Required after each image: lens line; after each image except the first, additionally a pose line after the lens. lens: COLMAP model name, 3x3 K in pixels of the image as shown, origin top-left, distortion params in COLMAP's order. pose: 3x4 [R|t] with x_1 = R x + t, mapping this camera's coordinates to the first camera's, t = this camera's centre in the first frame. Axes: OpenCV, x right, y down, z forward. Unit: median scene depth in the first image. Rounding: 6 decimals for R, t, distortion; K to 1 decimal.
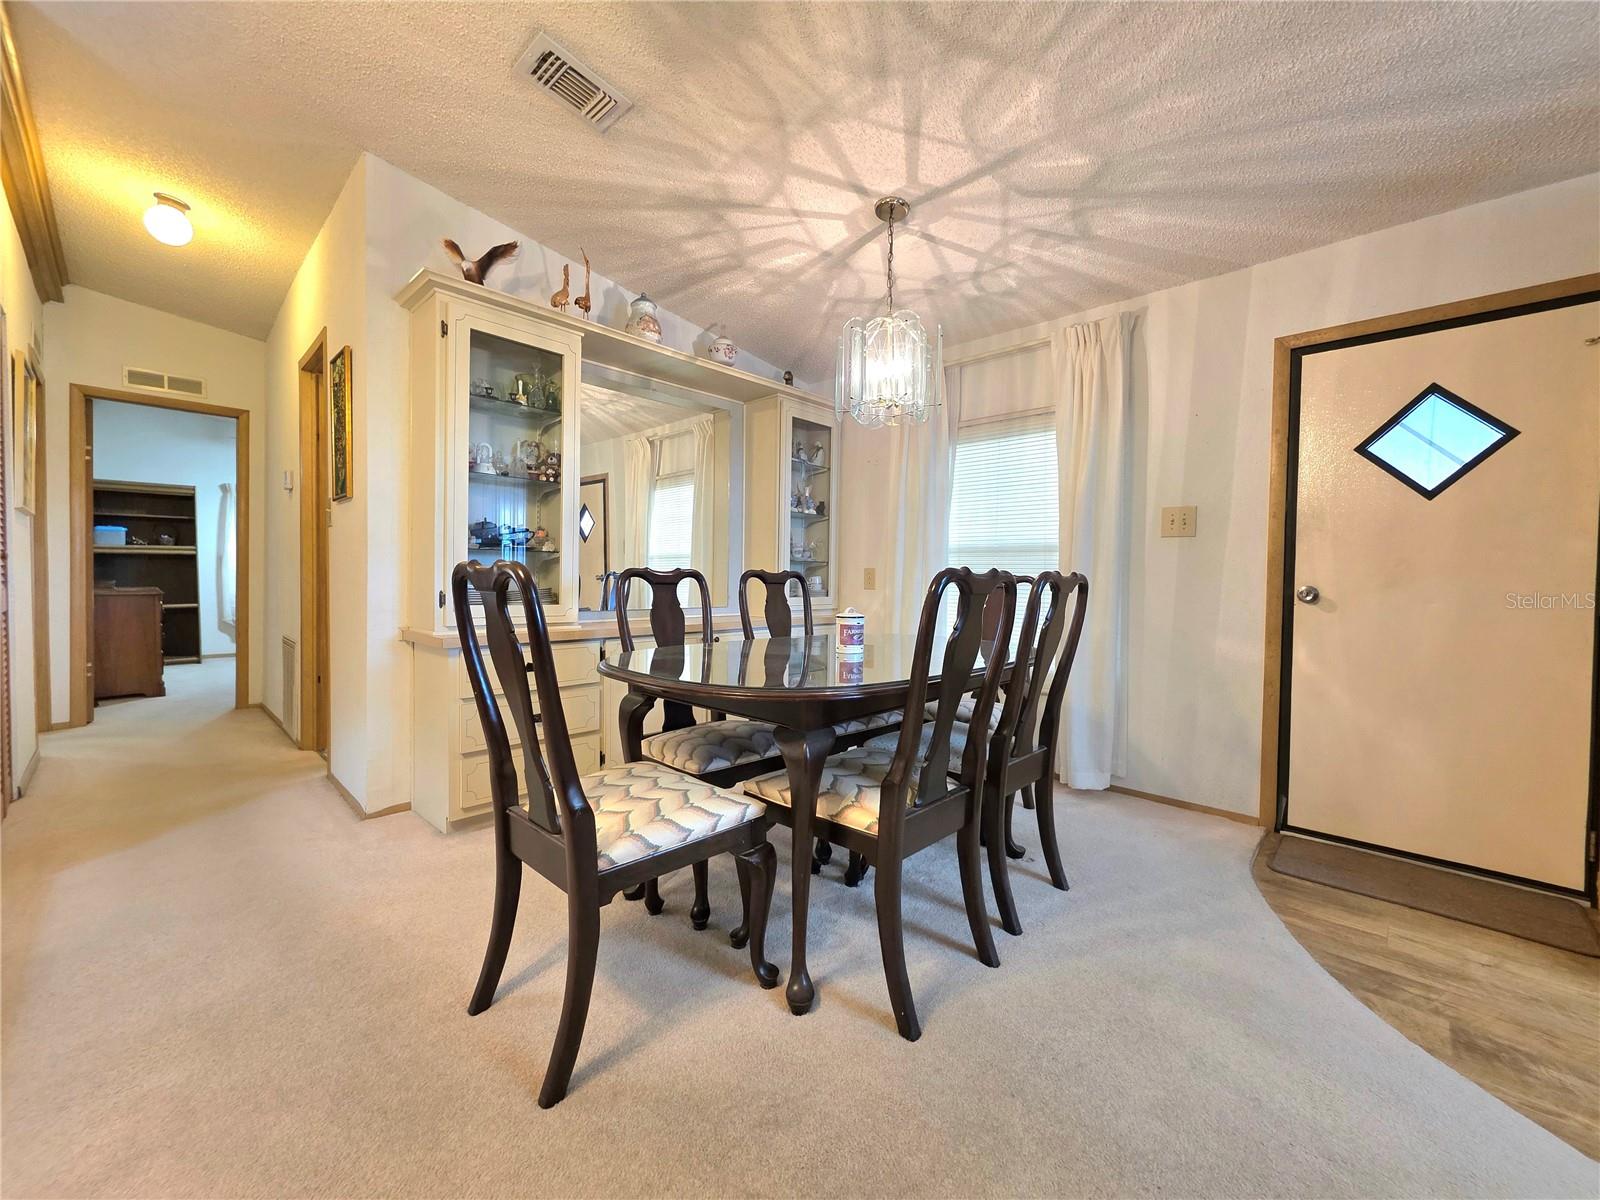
lens RADIAL K [[637.7, 0, 803.3], [0, 637.7, 594.1], [0, 0, 1]] dist [0.002703, 0.000604]
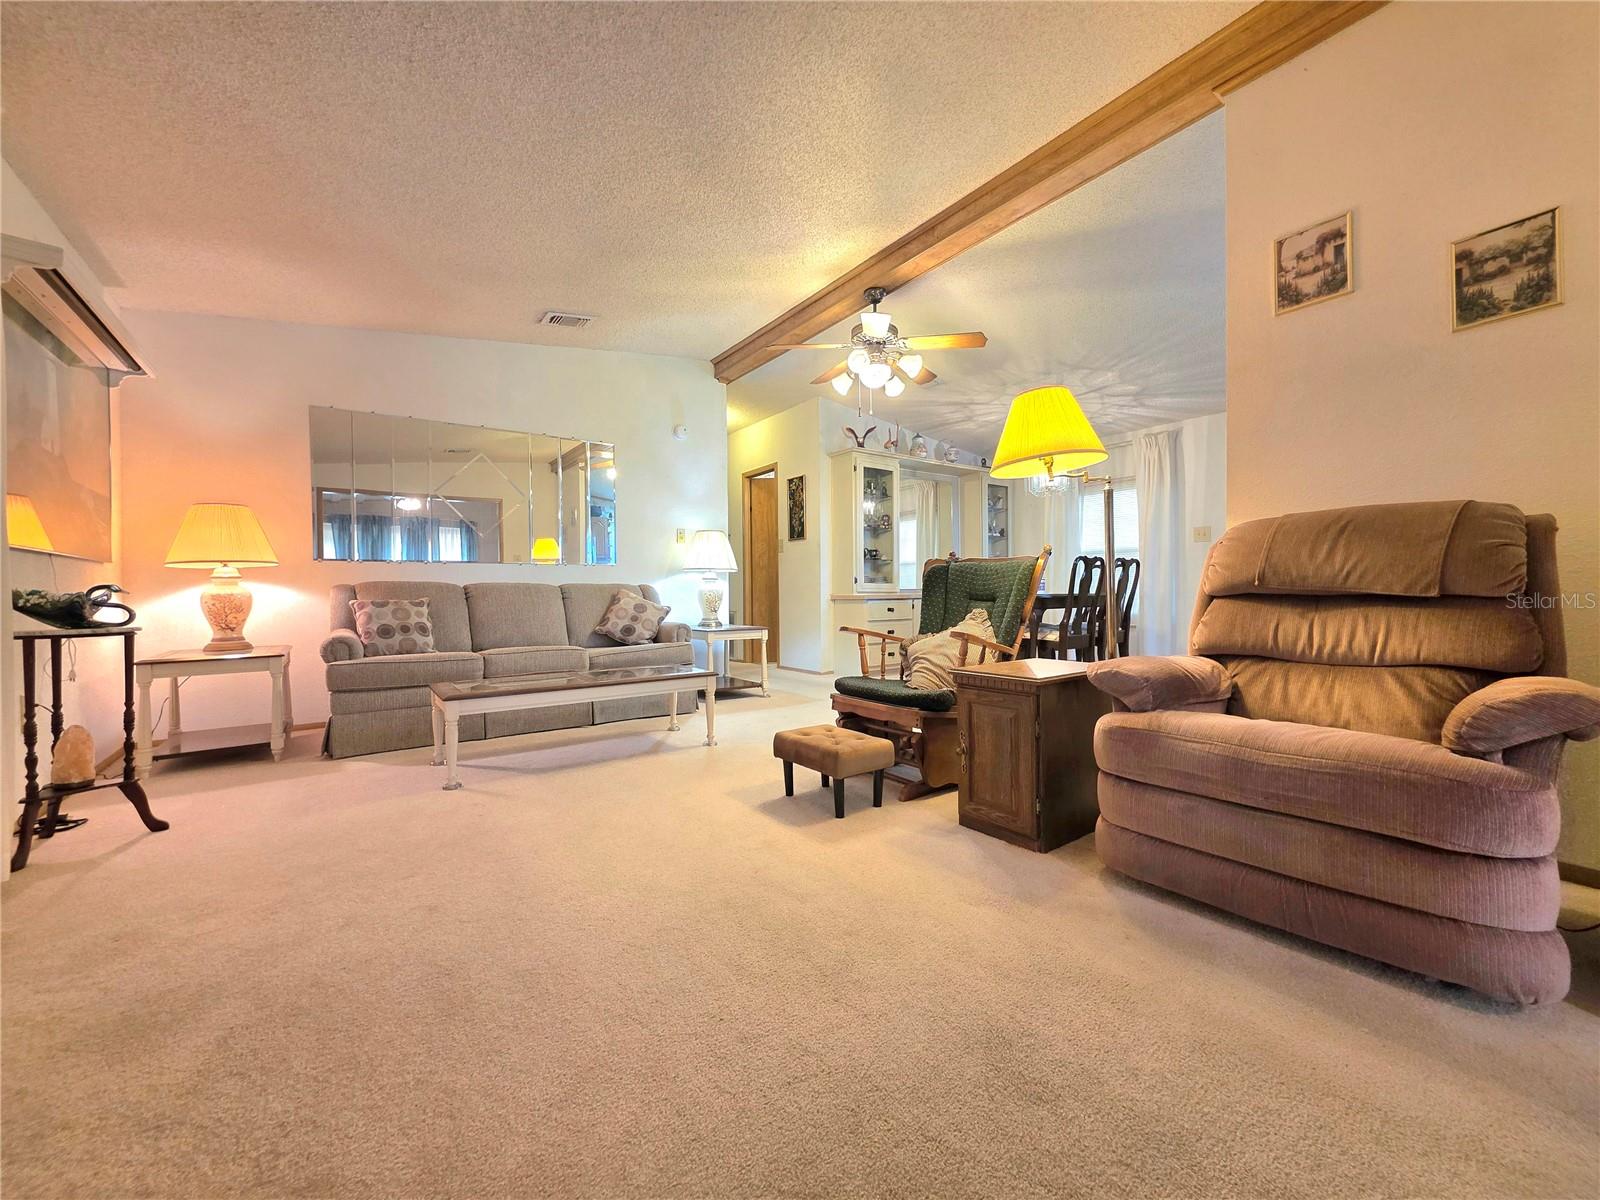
lens RADIAL K [[637.7, 0, 803.9], [0, 637.7, 600.2], [0, 0, 1]] dist [0.002703, 0.000604]
pose [[0.982356, -0.024722, -0.185382, -0.285939], [0.022217, 0.999632, -0.015581, 0.103179], [0.185699, 0.011187, 0.982543, -1.257774]]
